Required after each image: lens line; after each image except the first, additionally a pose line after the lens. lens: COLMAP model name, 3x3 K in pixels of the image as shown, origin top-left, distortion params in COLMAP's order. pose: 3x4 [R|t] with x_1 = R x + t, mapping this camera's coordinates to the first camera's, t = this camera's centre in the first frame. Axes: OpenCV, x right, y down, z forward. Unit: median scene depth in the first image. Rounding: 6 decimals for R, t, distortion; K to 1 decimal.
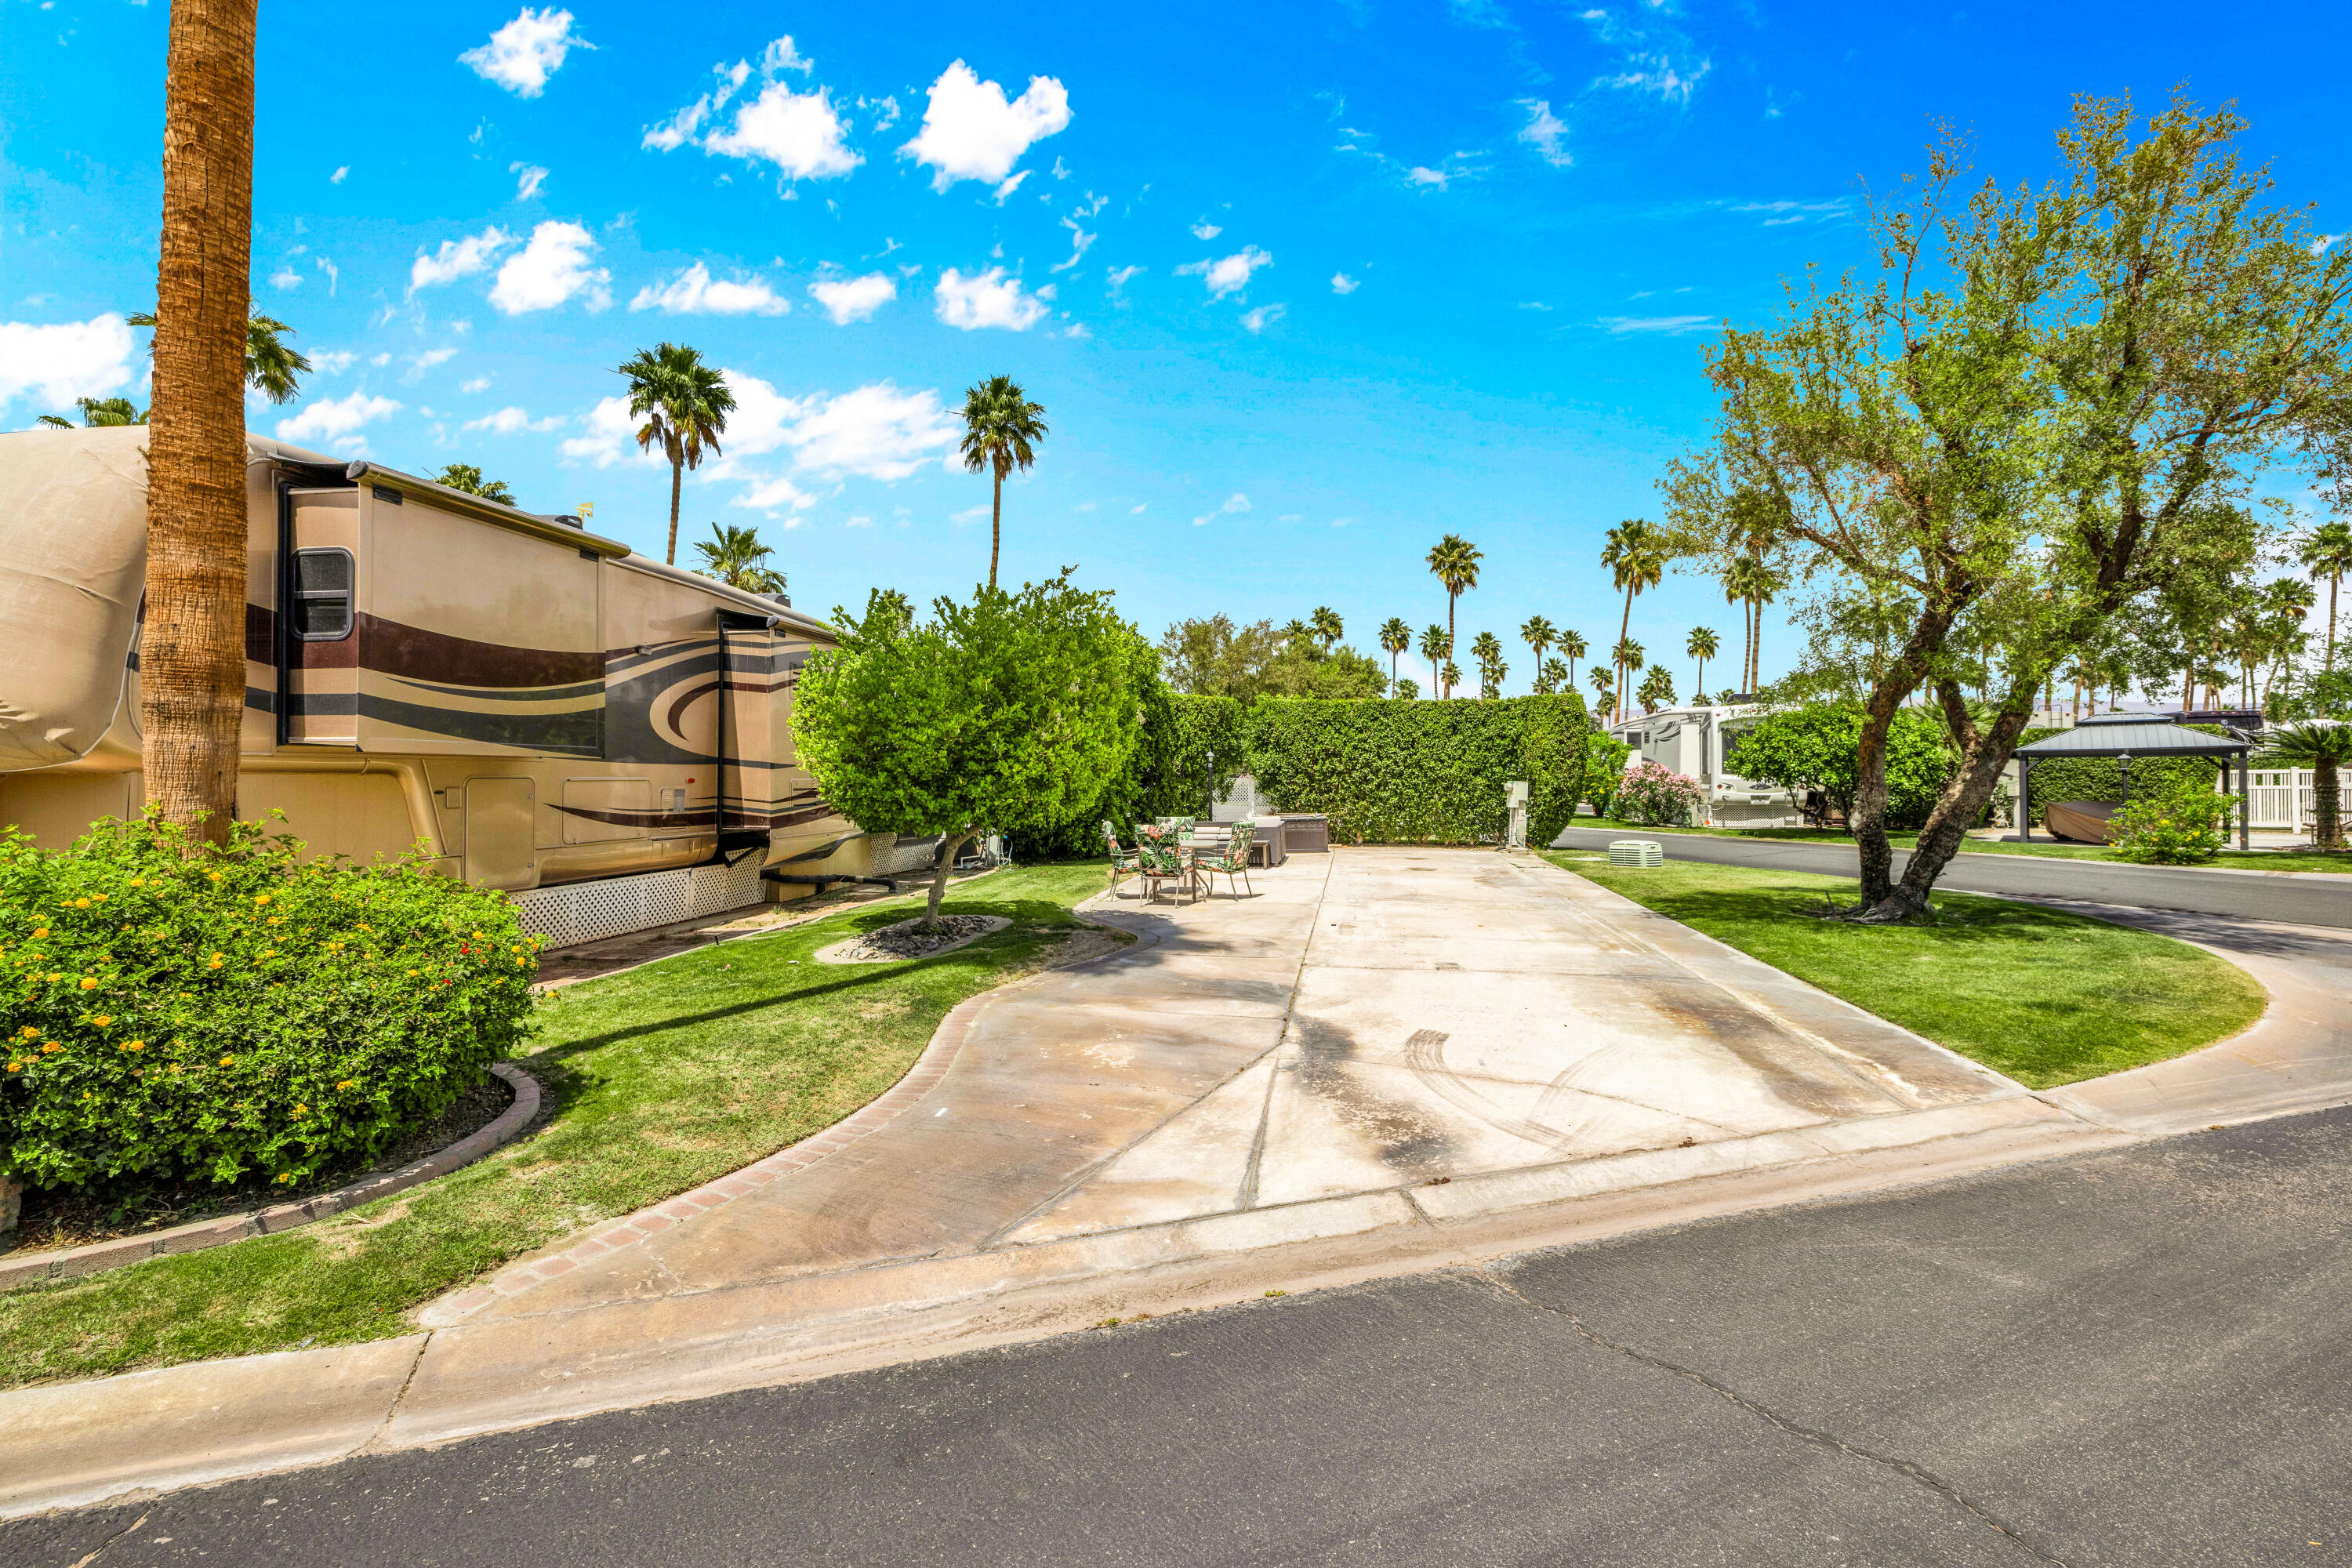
lens RADIAL K [[1021.1, 0, 1169.2], [0, 1021.1, 771.2], [0, 0, 1]] dist [0.008954, -0.000070]
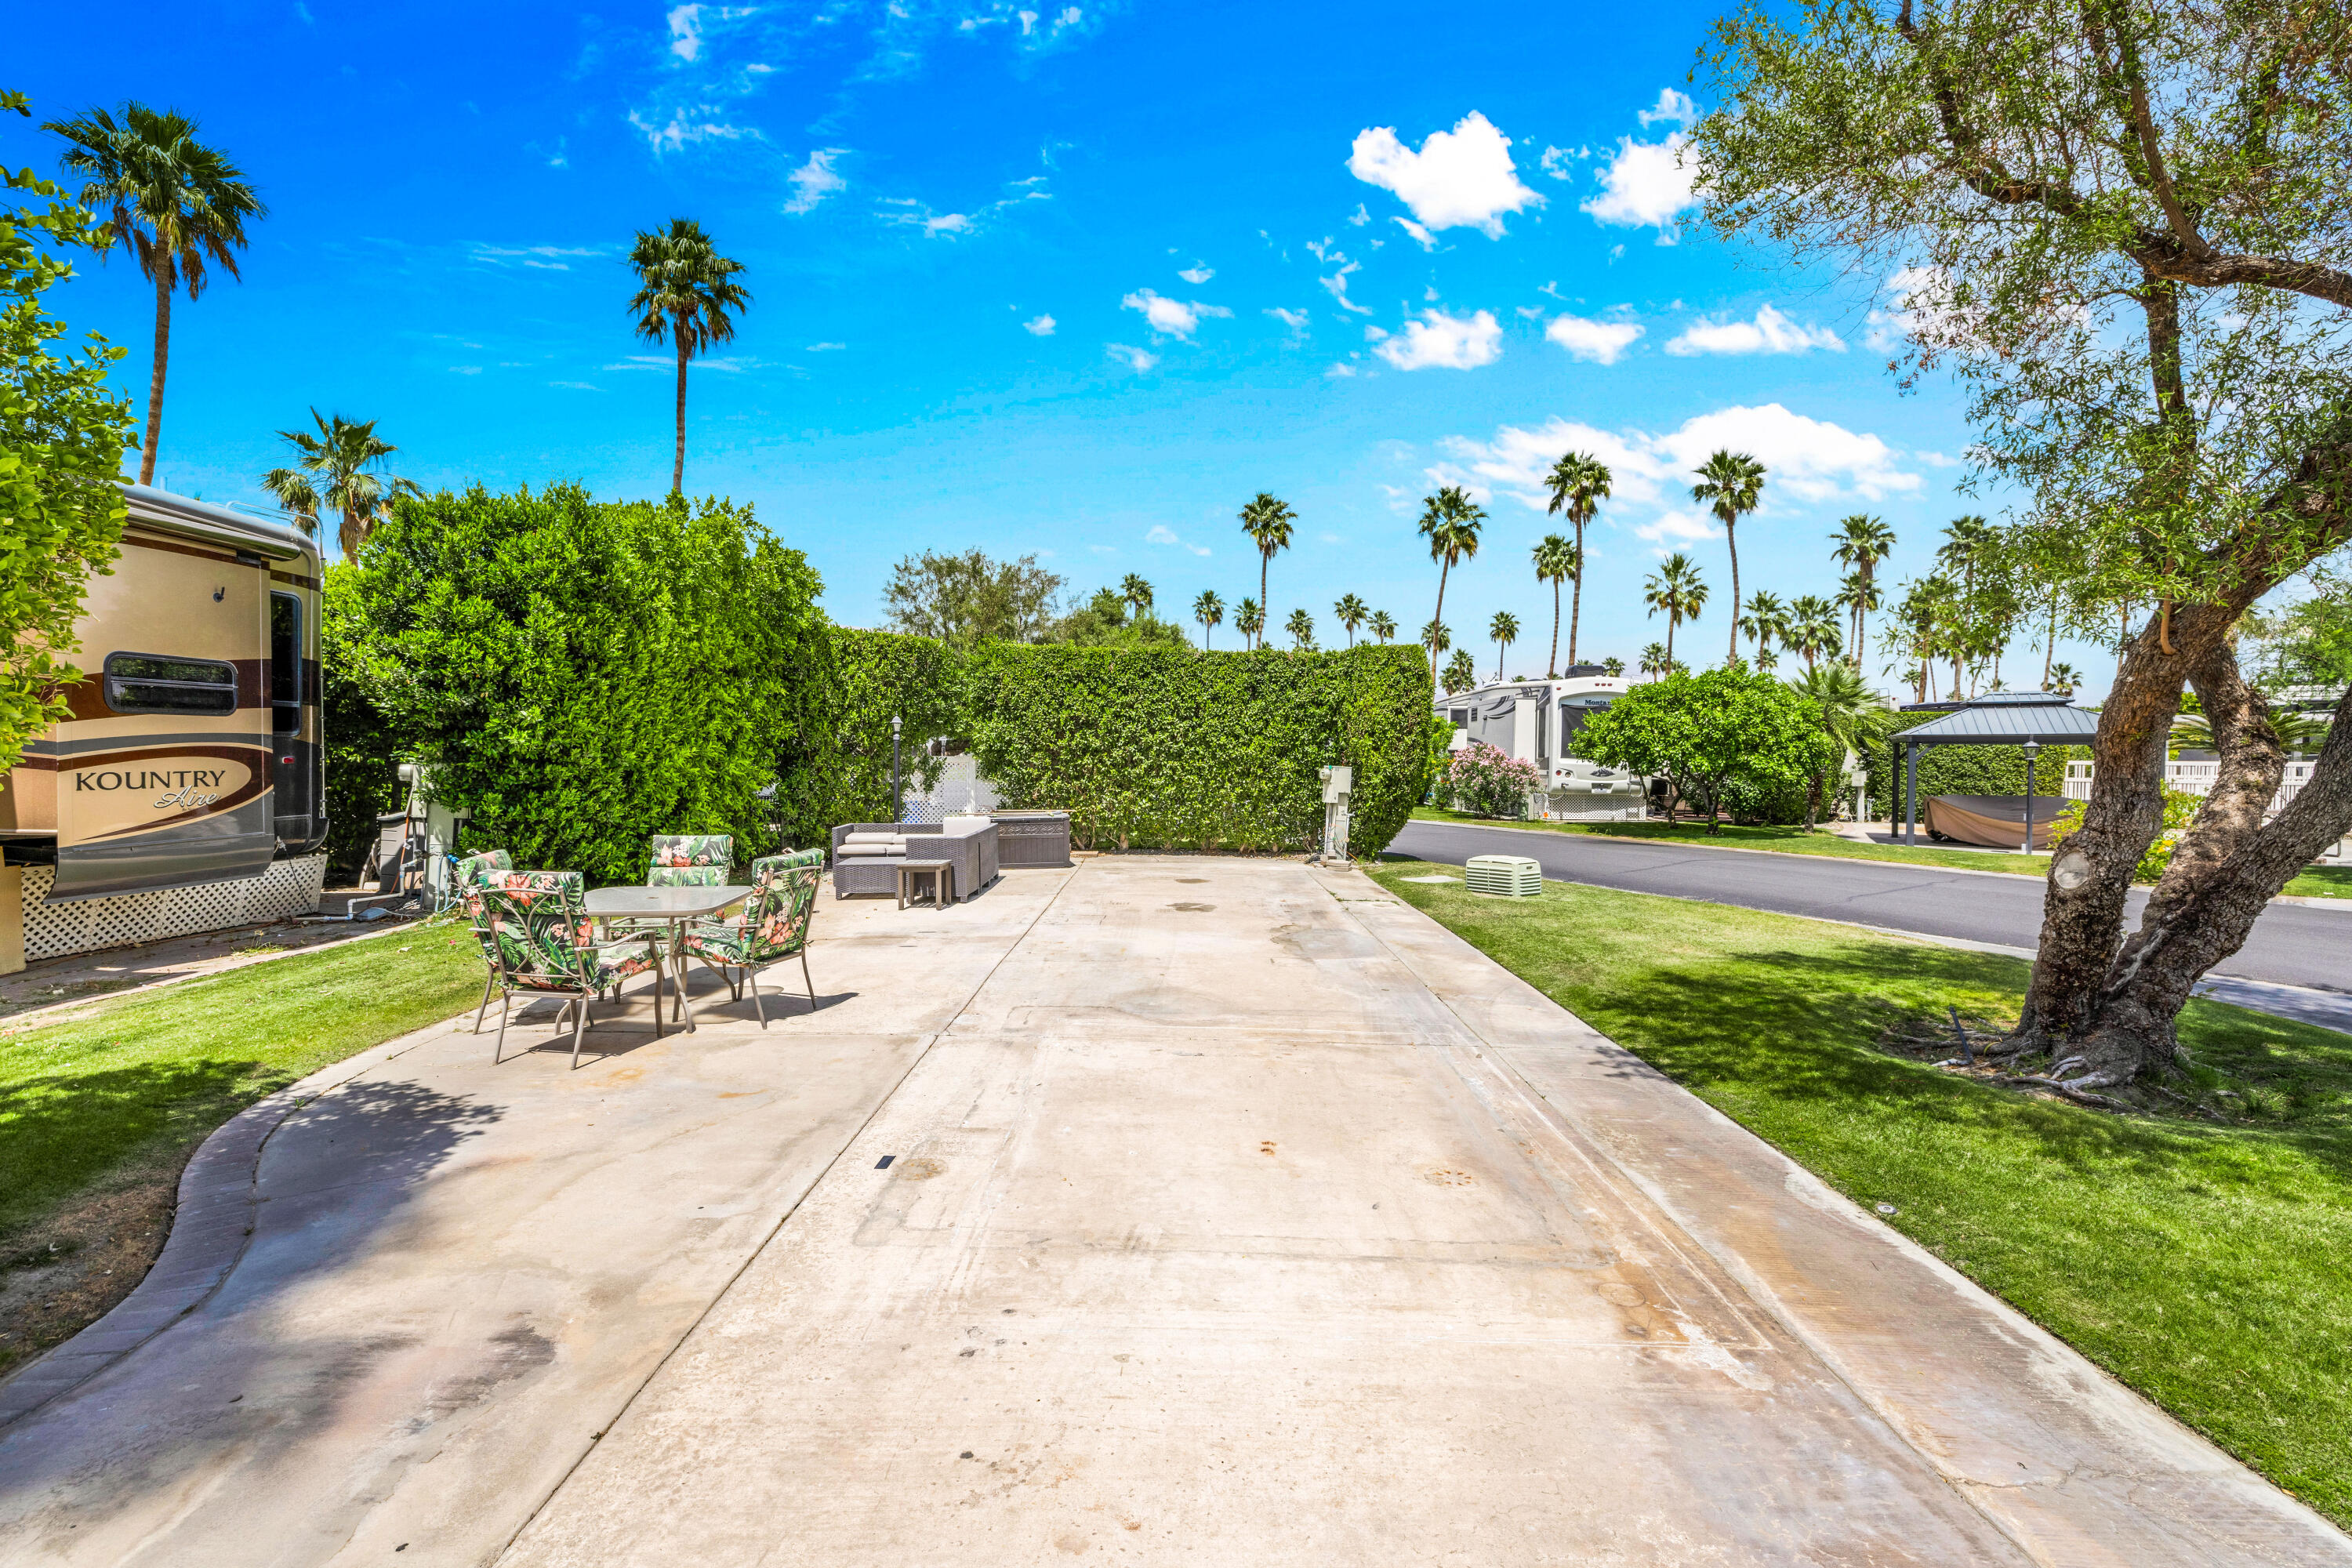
lens RADIAL K [[1006.0, 0, 1164.9], [0, 1006.0, 775.3], [0, 0, 1]] dist [0.001484, 0.000389]
pose [[0.985596, 0.009091, 0.168874, 0.097584], [-0.013735, 0.999558, 0.026352, -0.000486], [-0.168560, -0.028292, 0.985285, 0.309366]]
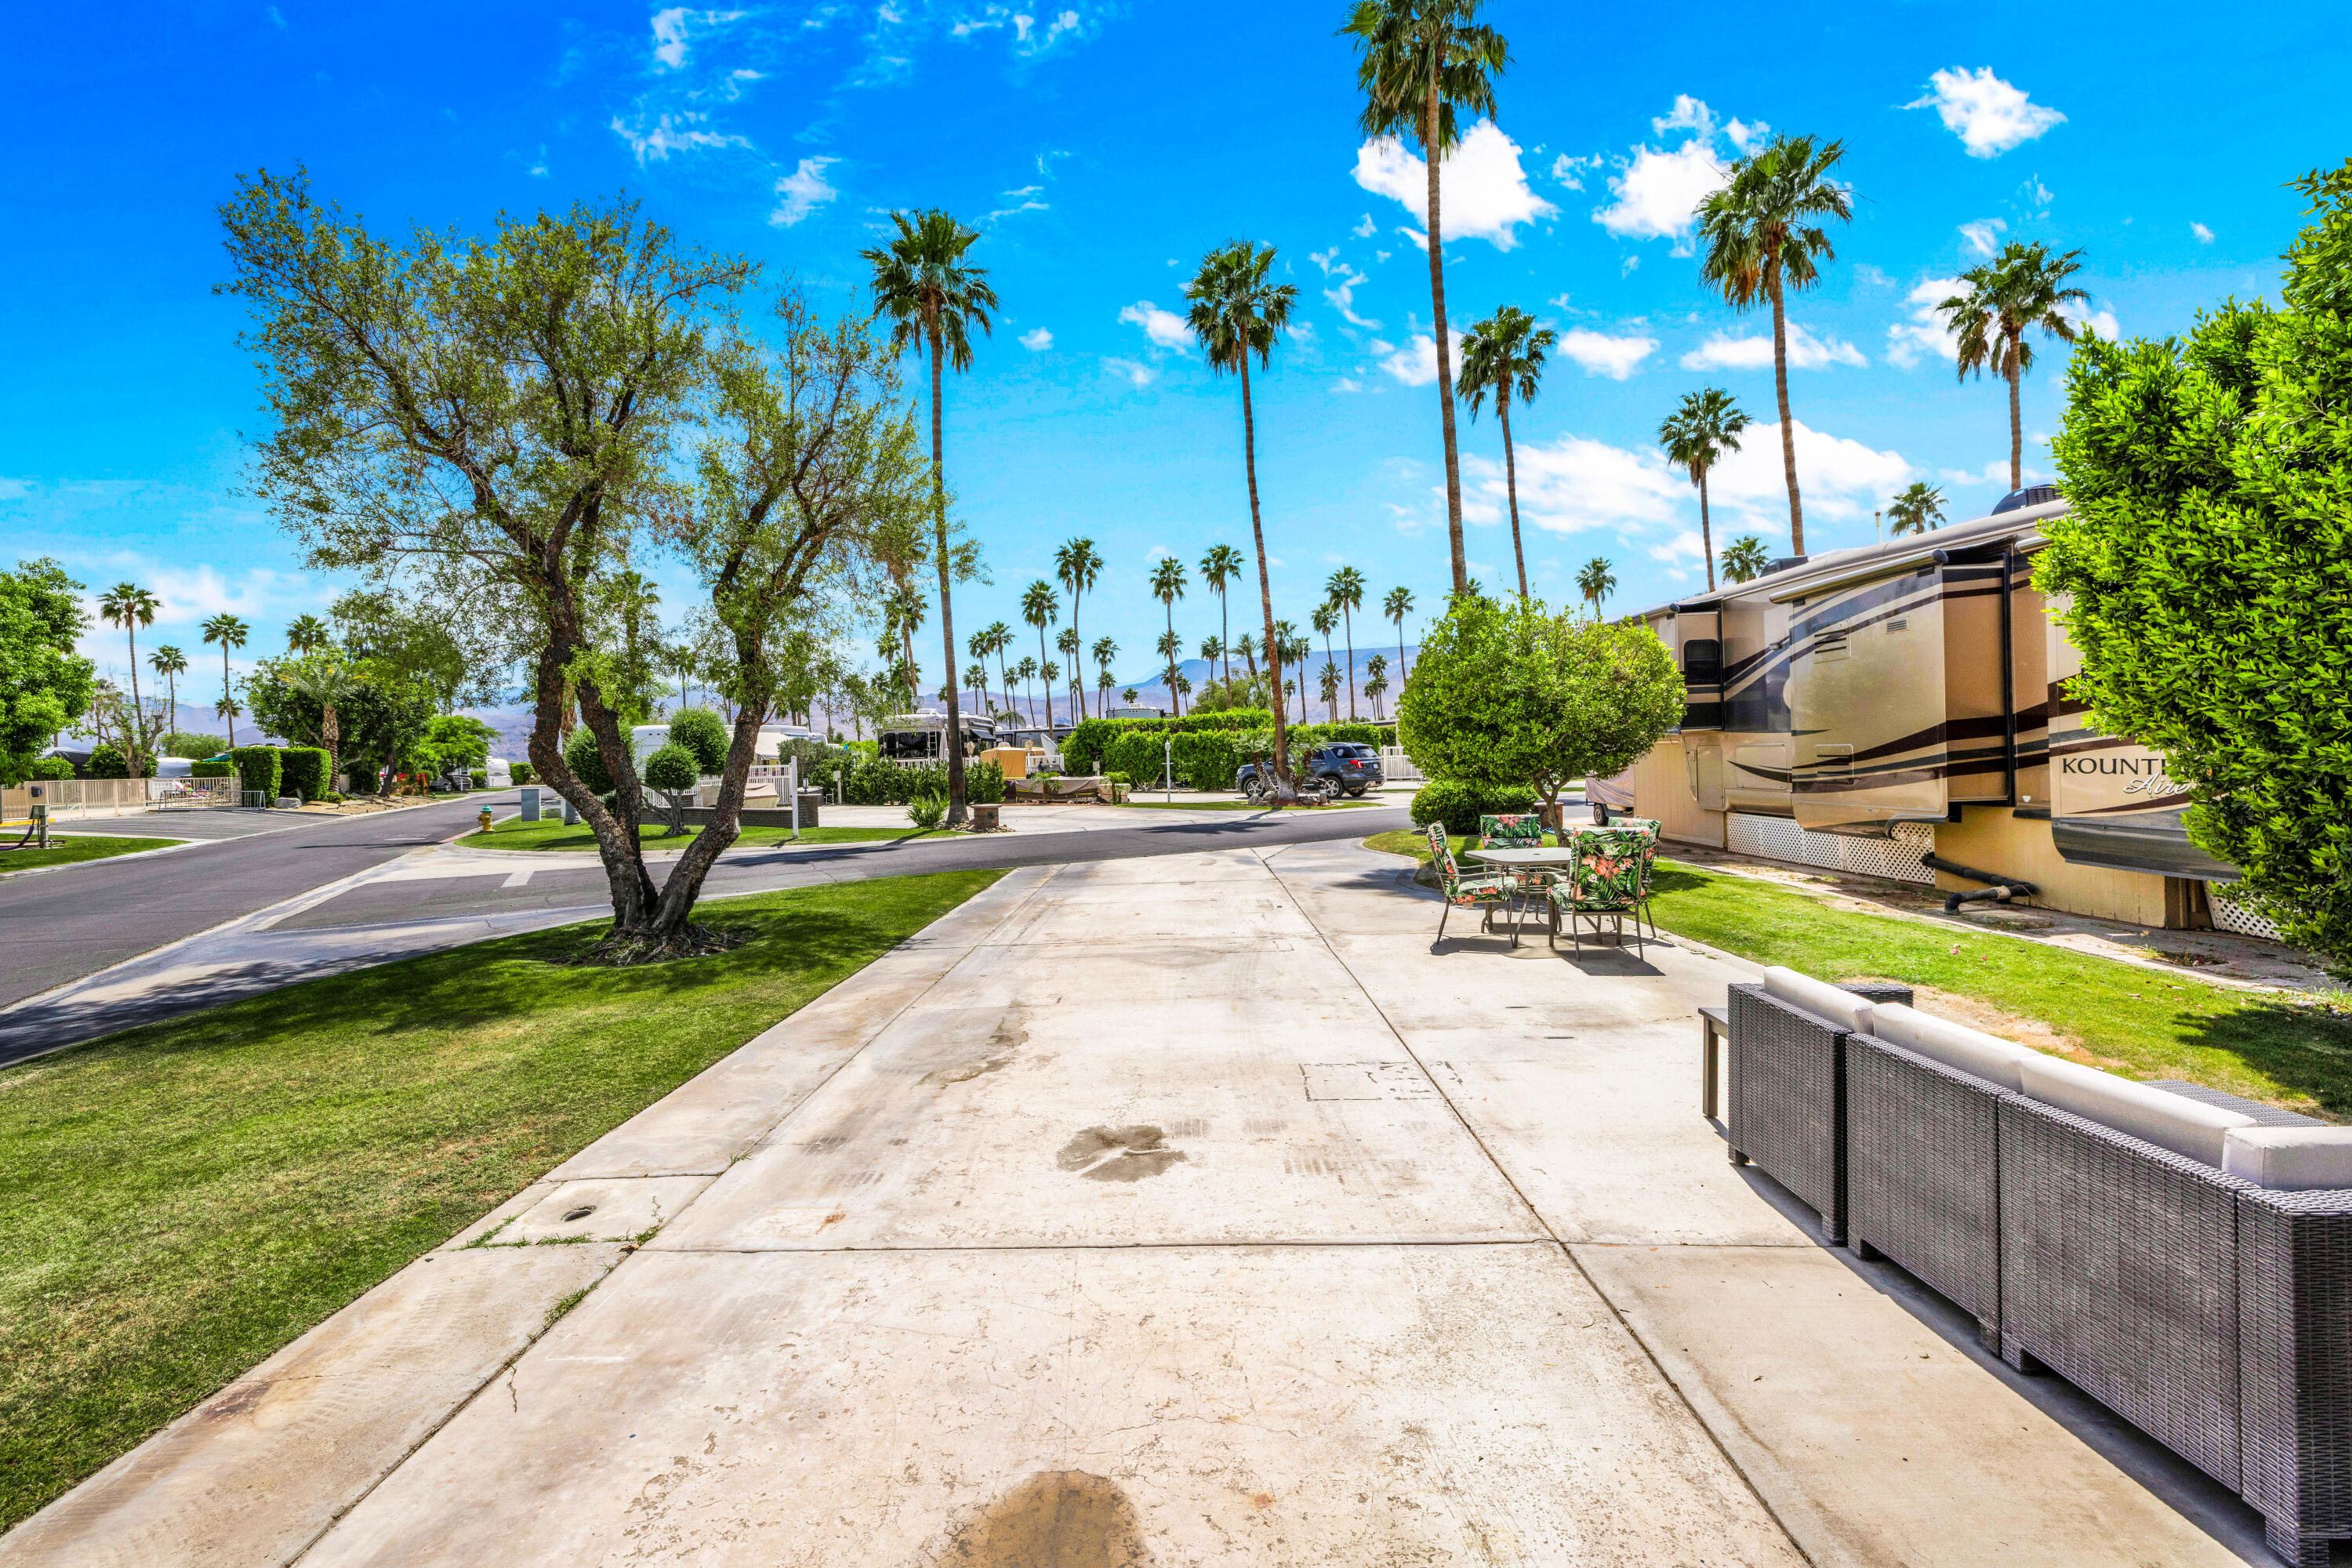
lens RADIAL K [[1006.0, 0, 1164.9], [0, 1006.0, 775.3], [0, 0, 1]] dist [0.001484, 0.000389]
pose [[-0.983814, 0.032375, -0.176241, 0.211537], [0.030355, 0.999439, 0.014149, 0.002277], [0.176601, 0.008570, -0.984245, 0.959178]]
